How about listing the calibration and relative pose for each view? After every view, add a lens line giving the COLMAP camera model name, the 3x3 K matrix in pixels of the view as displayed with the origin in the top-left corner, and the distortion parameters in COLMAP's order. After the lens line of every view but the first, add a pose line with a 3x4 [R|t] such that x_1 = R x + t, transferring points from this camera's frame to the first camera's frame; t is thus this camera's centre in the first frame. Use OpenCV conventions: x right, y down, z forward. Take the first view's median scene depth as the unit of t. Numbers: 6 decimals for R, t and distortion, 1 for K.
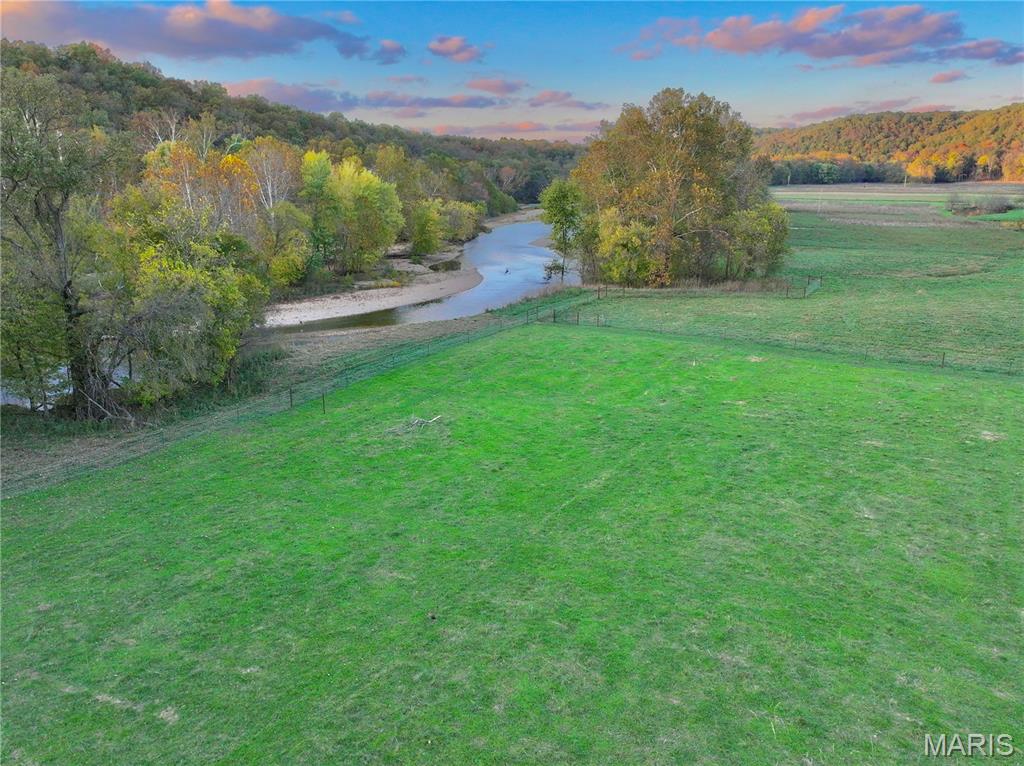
lens RADIAL K [[835.1, 0, 512.0], [0, 835.1, 383.0], [0, 0, 1]] dist [0.001273, 0.009759]
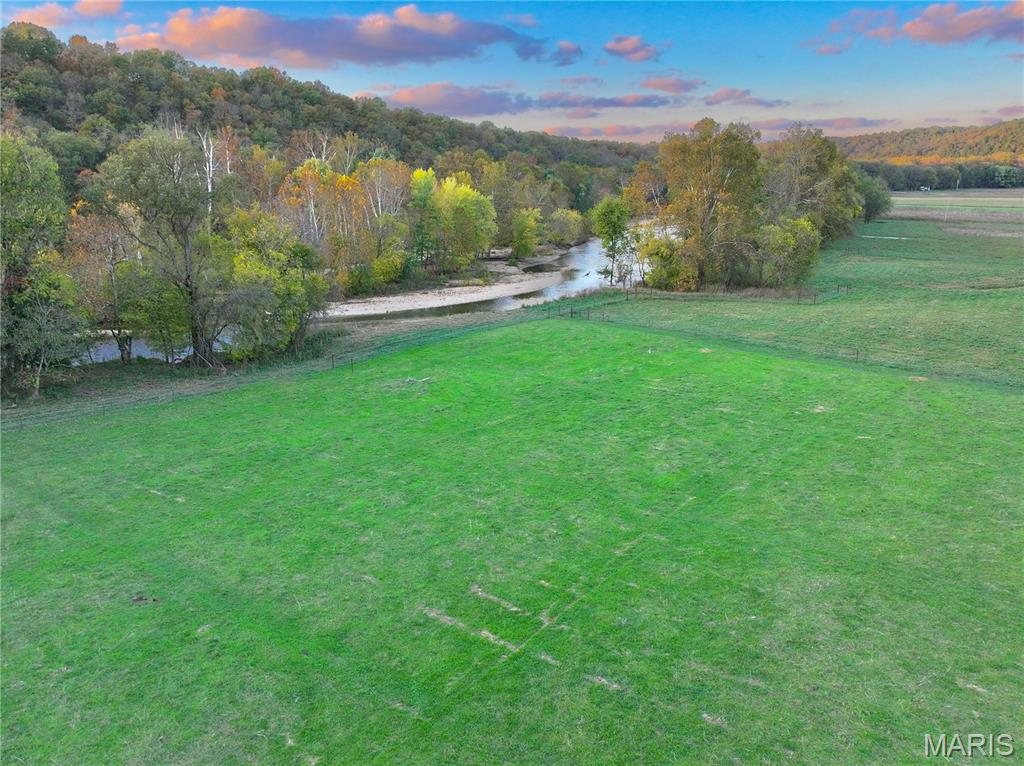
lens RADIAL K [[835.1, 0, 512.0], [0, 835.1, 383.0], [0, 0, 1]] dist [0.001273, 0.009759]
pose [[0.981241, 0.047030, -0.186958, 0.127120], [-0.047100, 0.998882, 0.004069, 0.014657], [0.186941, 0.004813, 0.982359, -0.140413]]
